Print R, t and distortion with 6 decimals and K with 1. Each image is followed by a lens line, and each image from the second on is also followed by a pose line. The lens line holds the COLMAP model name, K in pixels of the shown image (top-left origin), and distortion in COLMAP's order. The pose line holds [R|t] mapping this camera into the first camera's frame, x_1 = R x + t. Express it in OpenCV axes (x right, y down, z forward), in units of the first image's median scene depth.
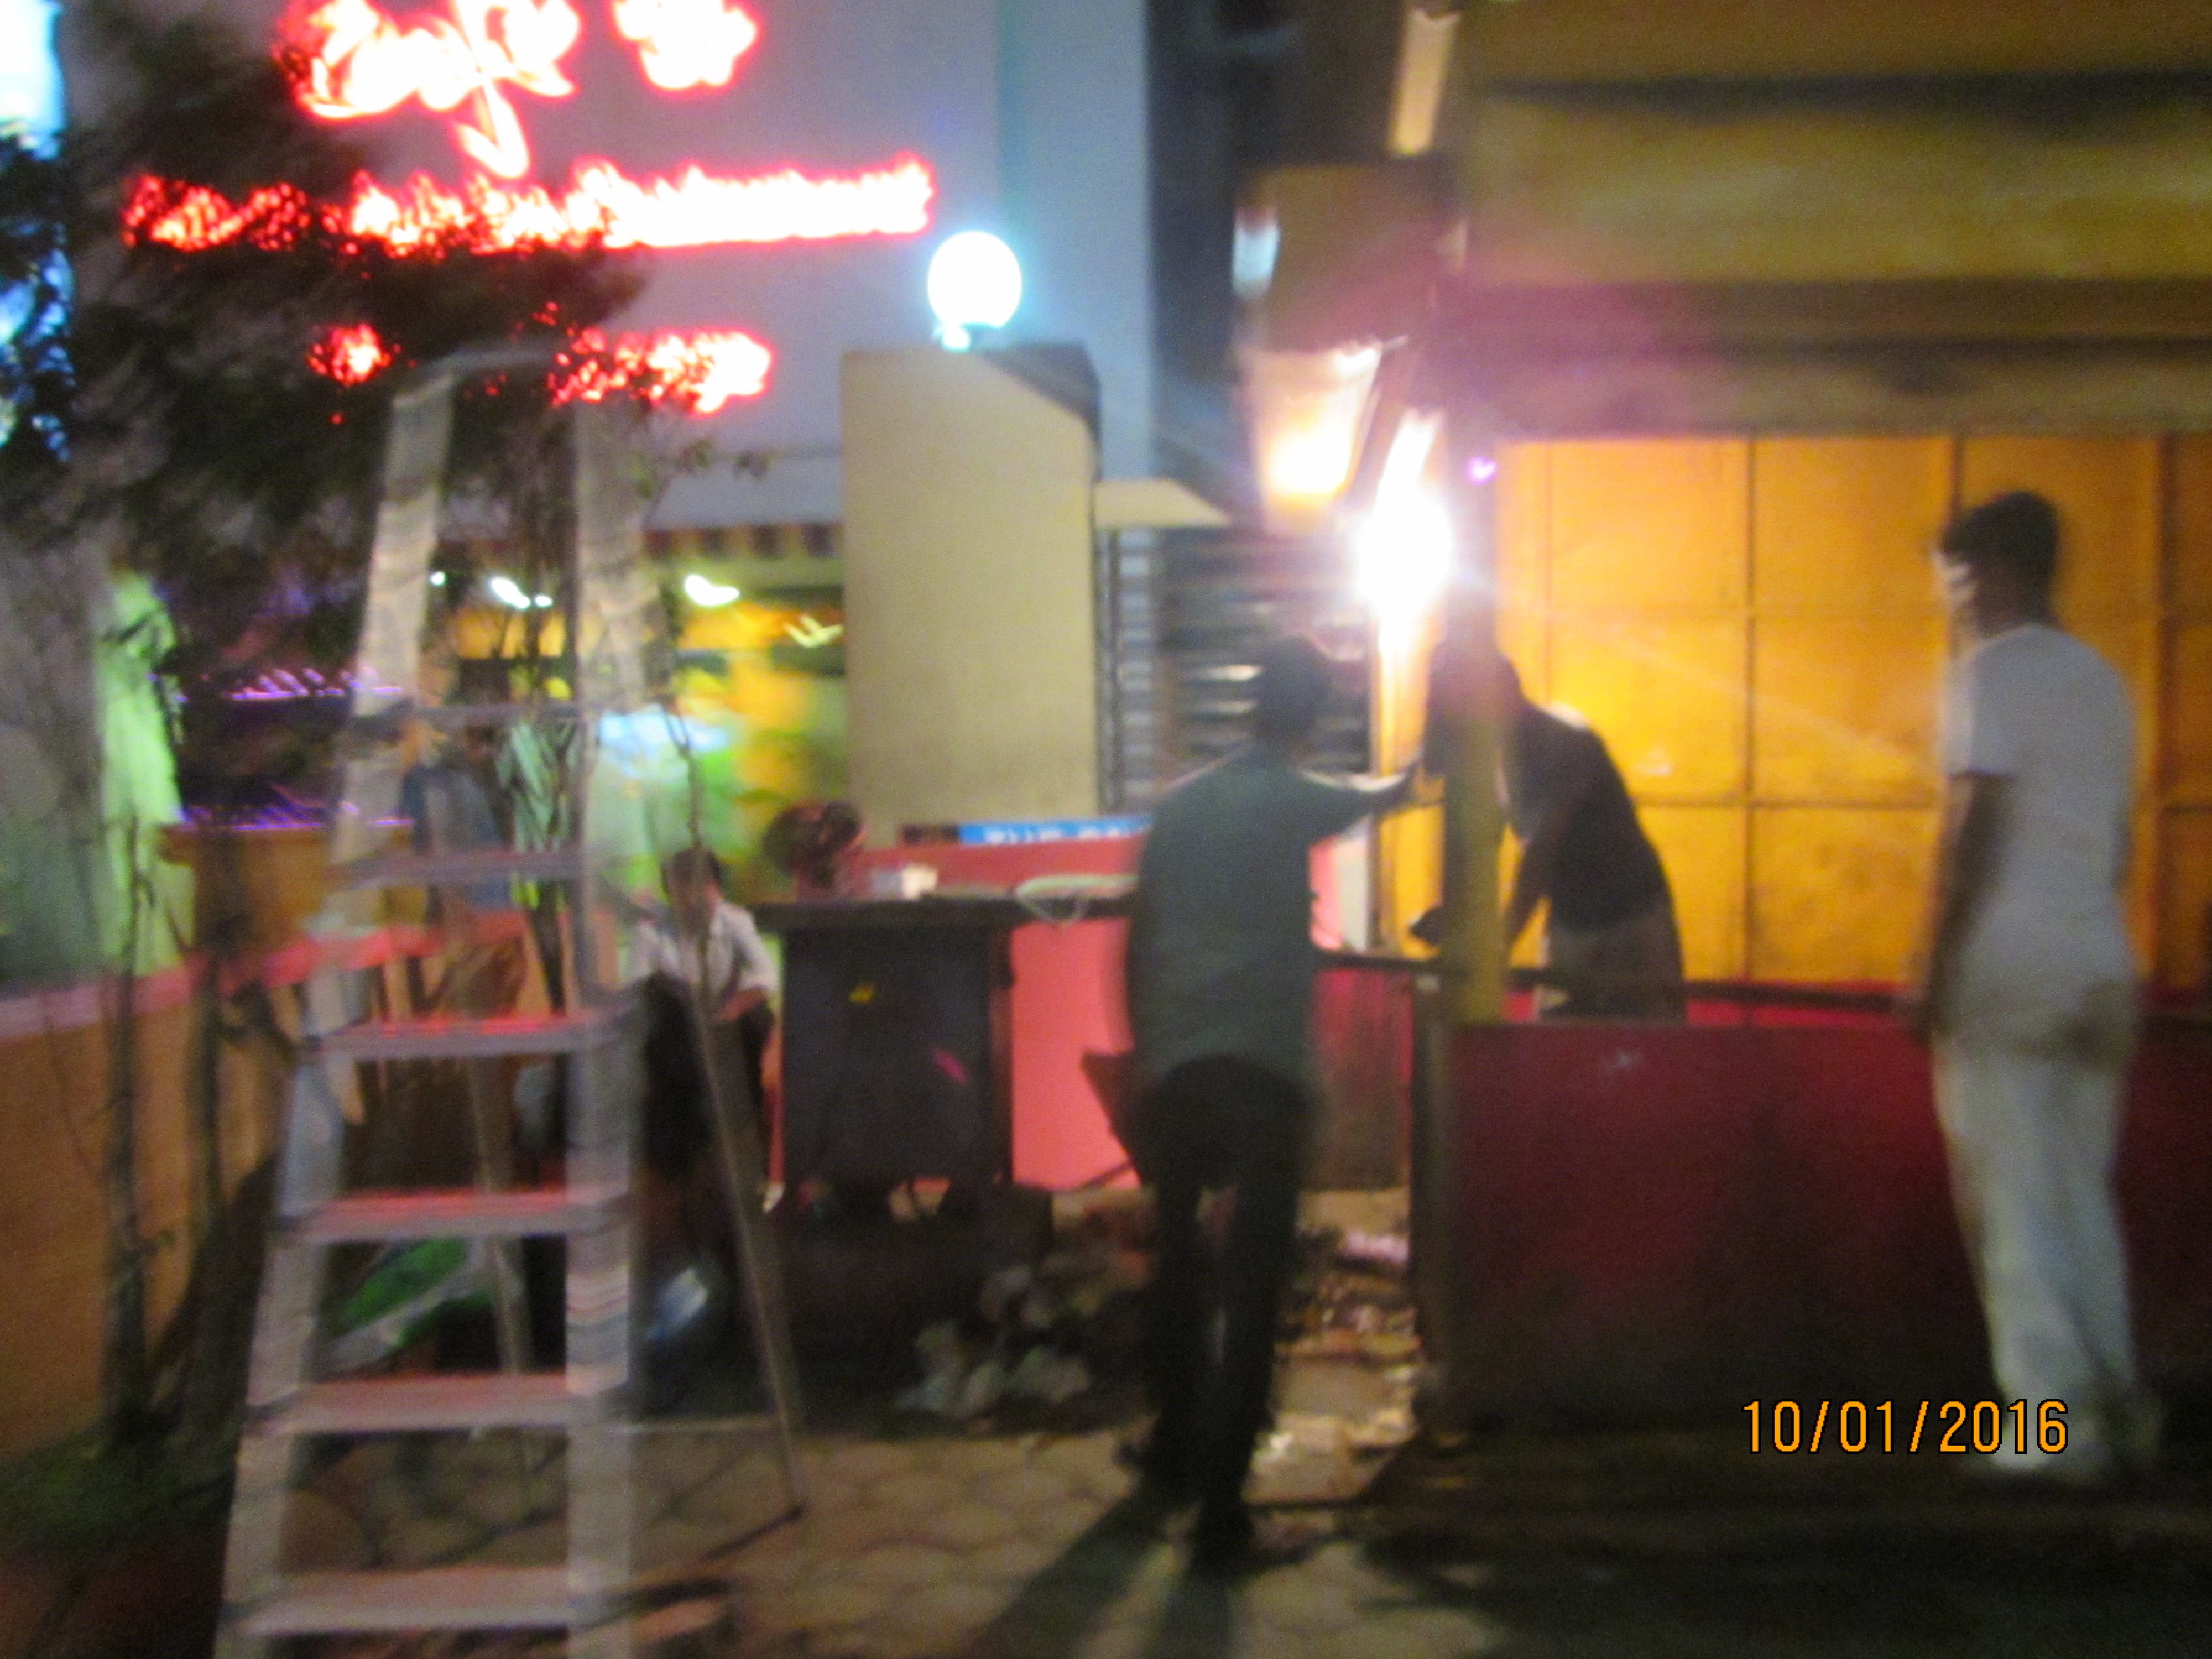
lens RADIAL K [[1891.4, 0, 1105.8], [0, 1891.4, 823.9], [0, 0, 1]] dist [0.018688, 0.009998]
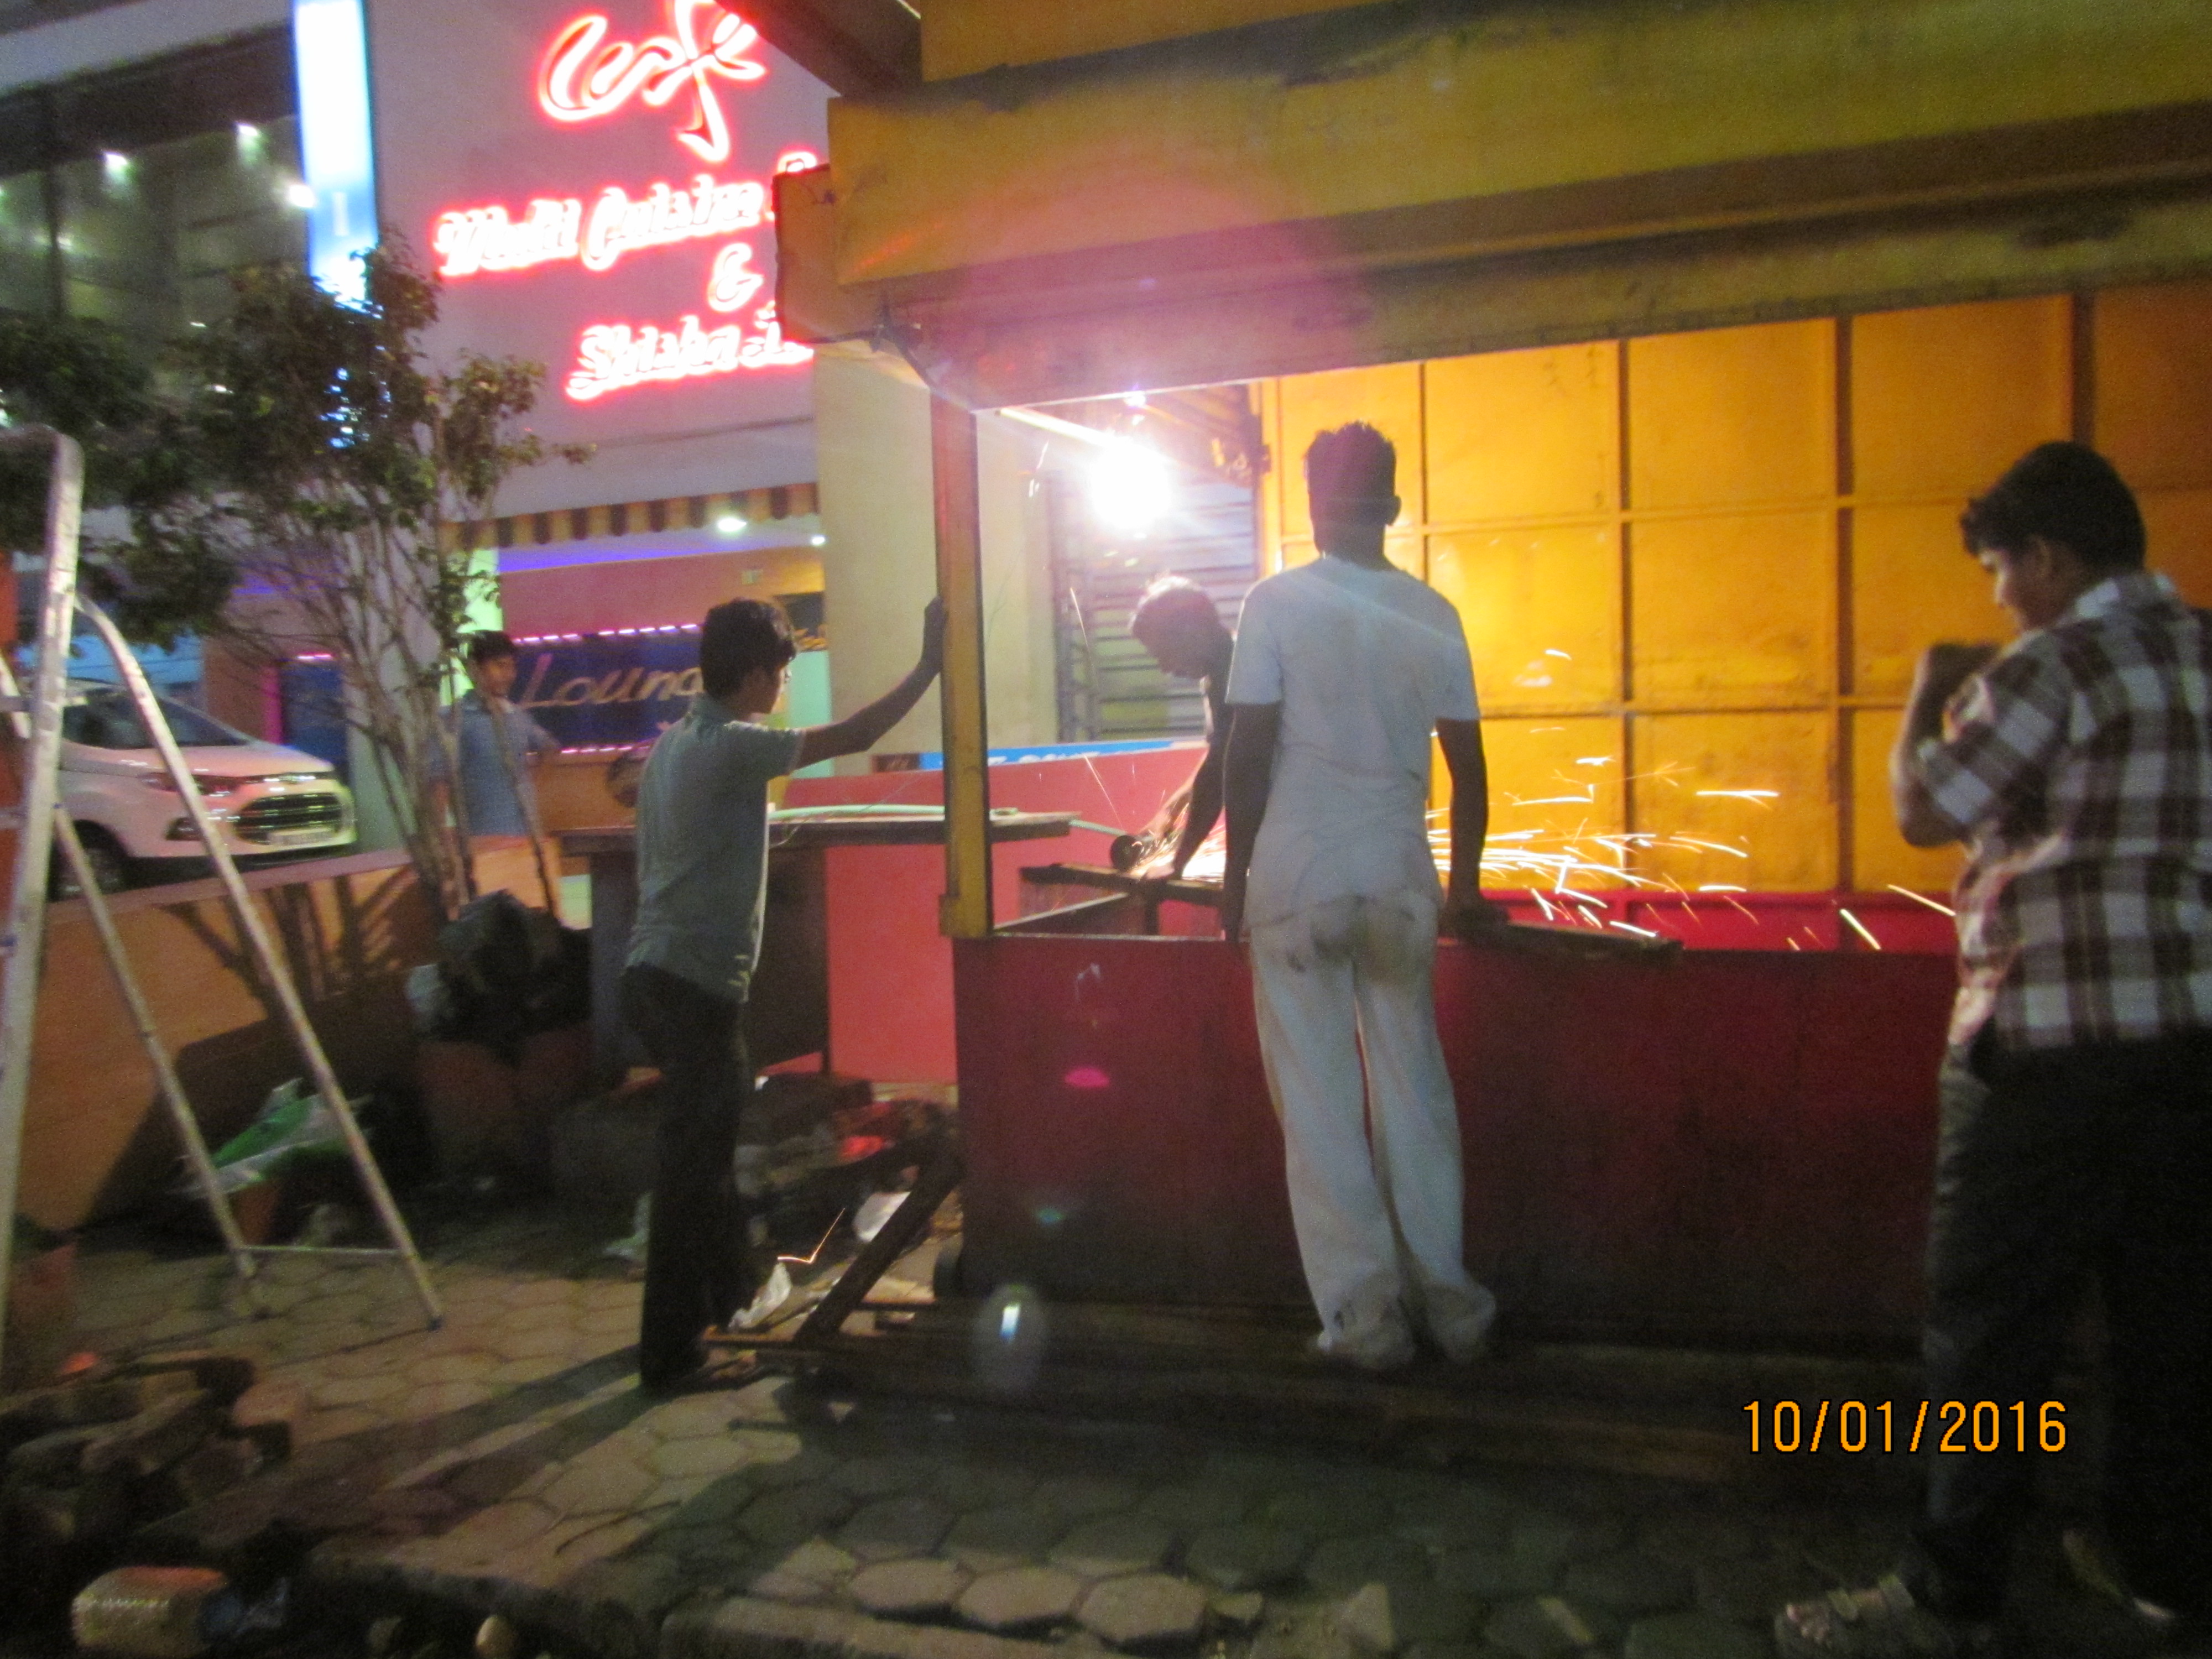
lens RADIAL K [[1891.4, 0, 1106.9], [0, 1891.4, 836.8], [0, 0, 1]] dist [0.018688, 0.009998]
pose [[0.956682, -0.008950, -0.290997, 0.466029], [0.026733, 0.998005, 0.057192, -0.012273], [0.289905, -0.062494, 0.955013, -0.031531]]
